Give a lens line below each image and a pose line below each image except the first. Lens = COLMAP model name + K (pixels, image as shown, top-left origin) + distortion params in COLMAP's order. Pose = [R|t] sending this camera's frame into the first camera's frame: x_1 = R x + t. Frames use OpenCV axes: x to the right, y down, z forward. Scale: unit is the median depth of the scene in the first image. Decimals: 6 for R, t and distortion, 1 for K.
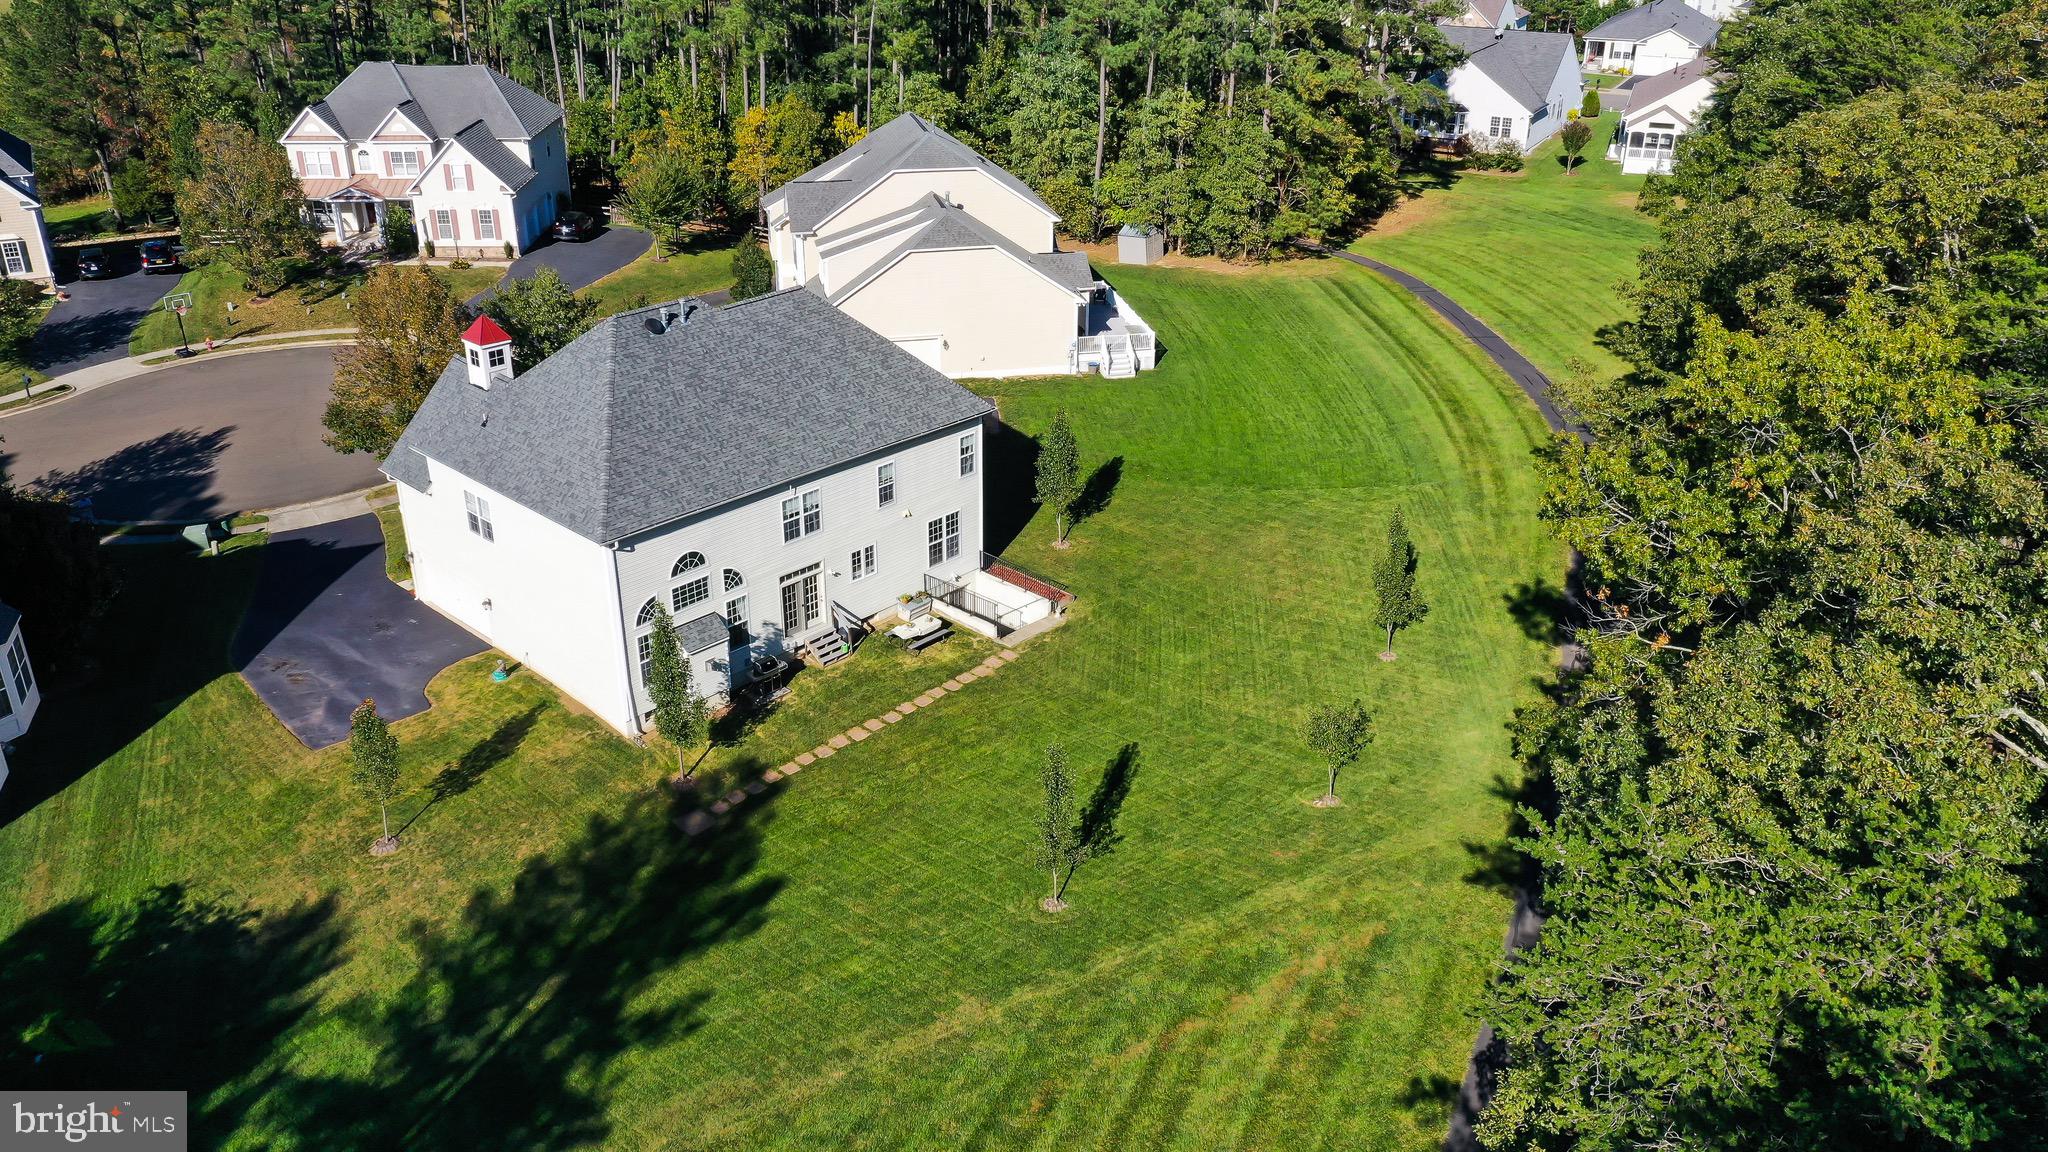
lens RADIAL K [[1642.0, 0, 1011.2], [0, 1642.0, 575.4], [0, 0, 1]] dist [-0.006432, 0.009863]
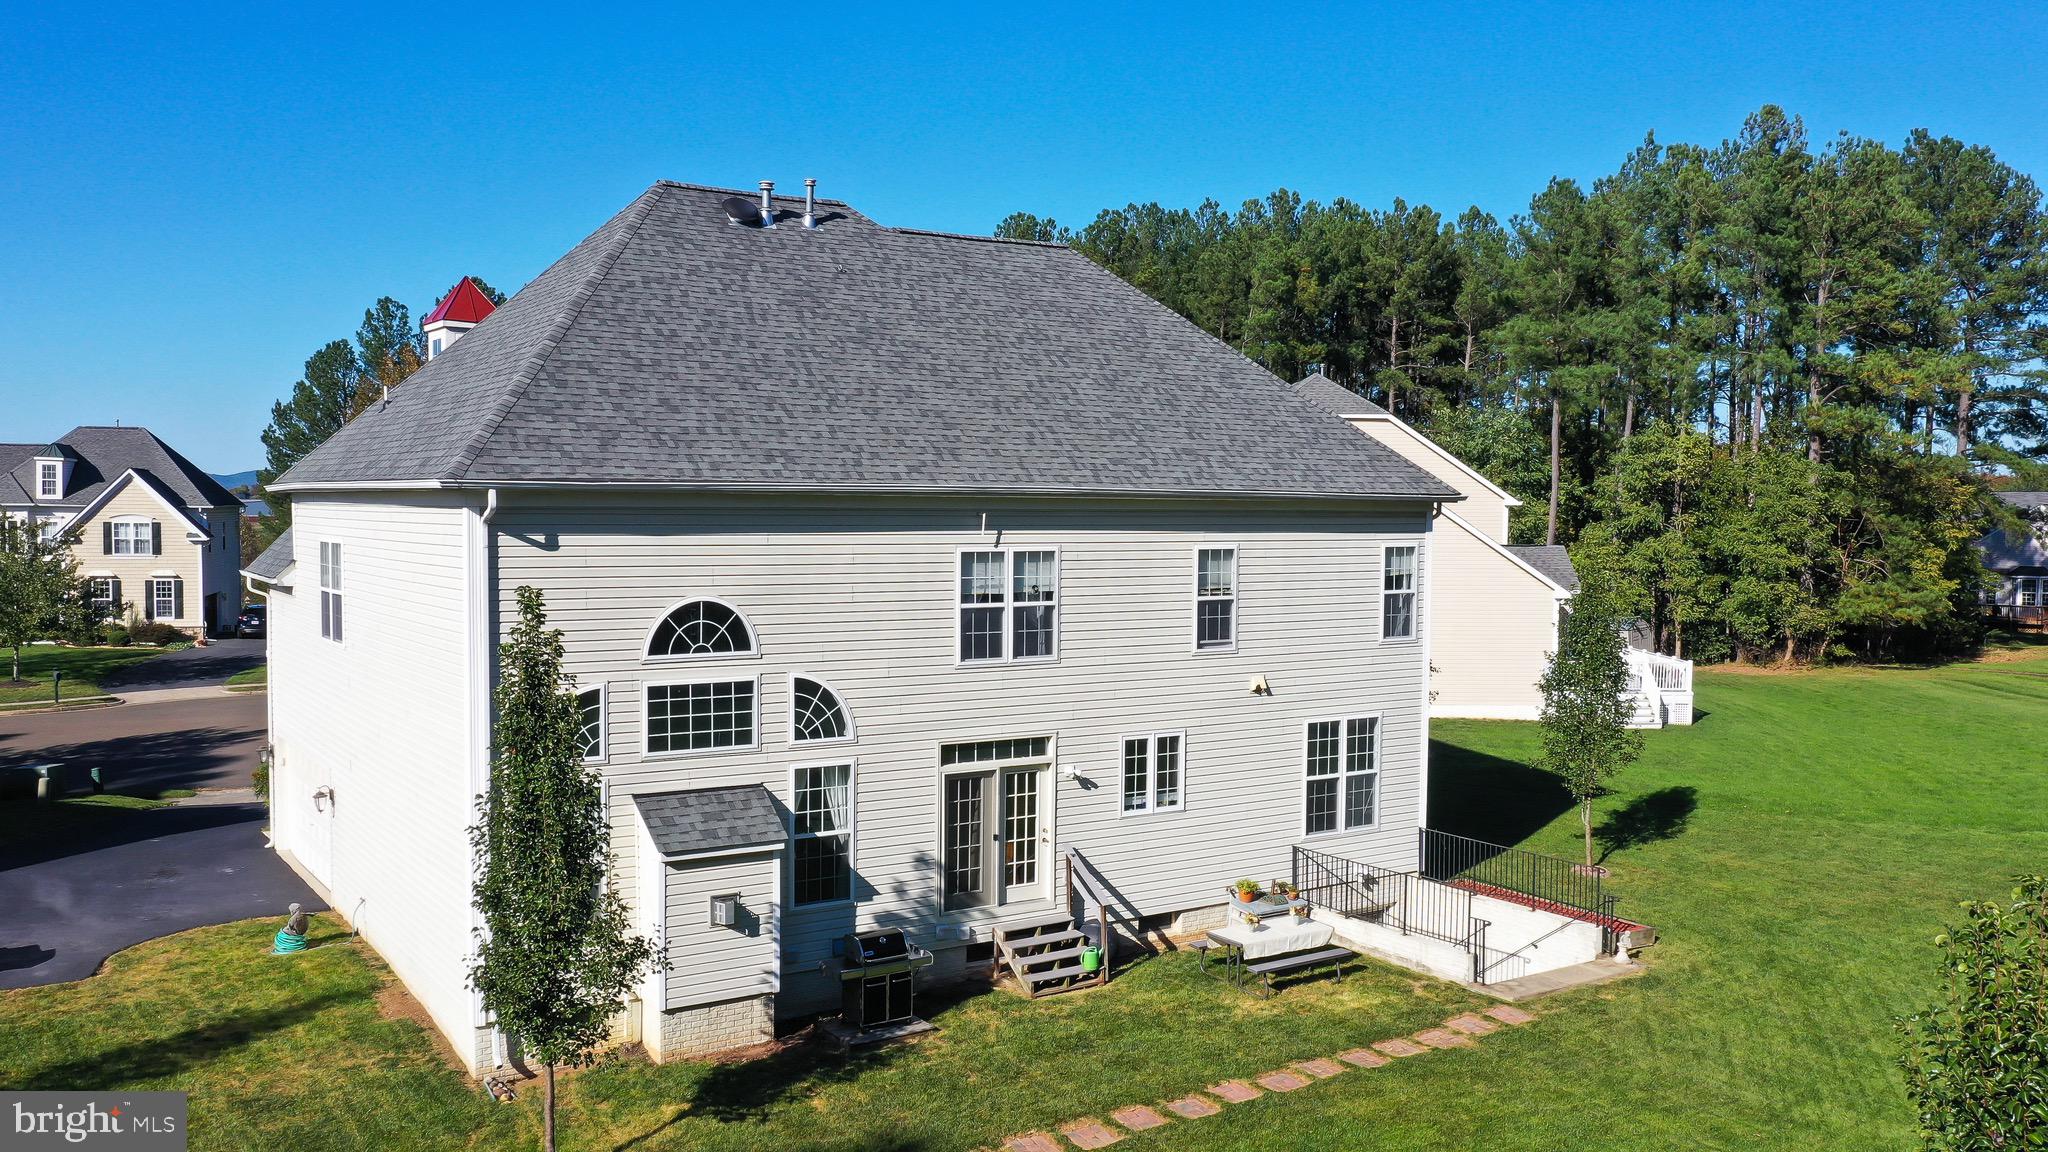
lens RADIAL K [[1642.0, 0, 1011.2], [0, 1642.0, 575.4], [0, 0, 1]] dist [-0.006432, 0.009863]
pose [[0.974937, 0.012101, -0.222151, -0.031939], [-0.099621, 0.916569, -0.387270, 0.116665], [0.198931, 0.399695, 0.894802, 0.599379]]
